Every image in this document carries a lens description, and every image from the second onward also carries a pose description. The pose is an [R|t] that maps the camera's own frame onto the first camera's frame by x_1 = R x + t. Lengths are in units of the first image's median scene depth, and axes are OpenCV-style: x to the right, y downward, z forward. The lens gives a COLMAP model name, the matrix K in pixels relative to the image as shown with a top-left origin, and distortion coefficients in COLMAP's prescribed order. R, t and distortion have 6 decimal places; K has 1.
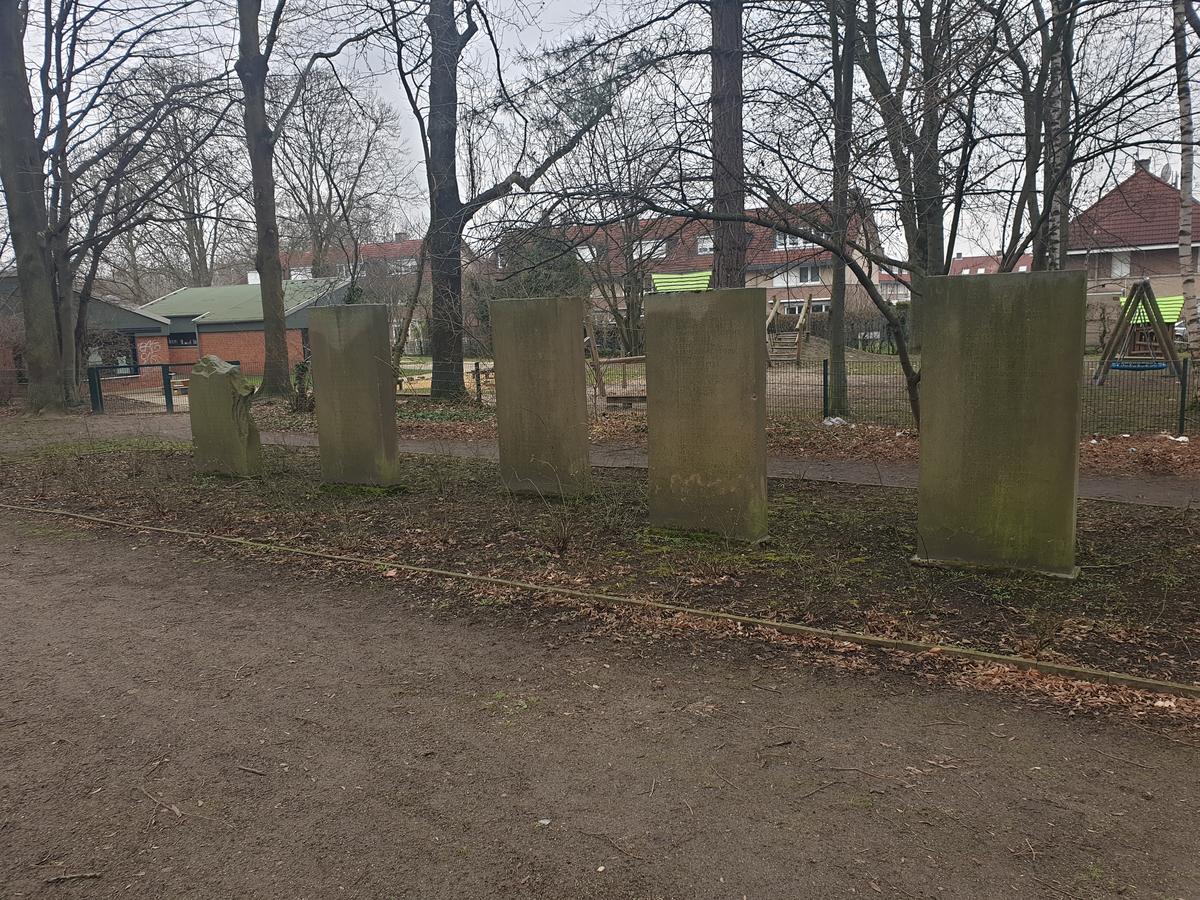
lens RADIAL K [[927.3, 0, 606.4], [0, 927.3, 454.7], [0, 0, 1]] dist [0.027400, -0.011855]
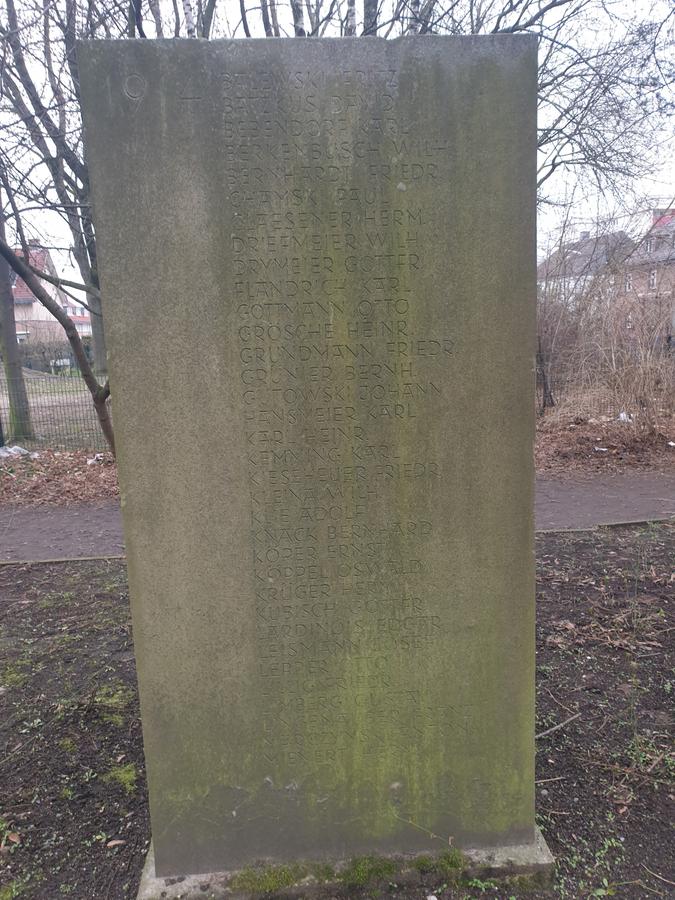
lens RADIAL K [[695.5, 0, 341.3], [0, 695.5, 450.9], [0, 0, 1]] dist [0.027400, -0.011855]
pose [[0.797463, -0.099805, 0.595056, 0.267291], [0.104001, 0.994200, 0.027373, -0.056239], [-0.594337, 0.040058, 0.803218, 0.794607]]
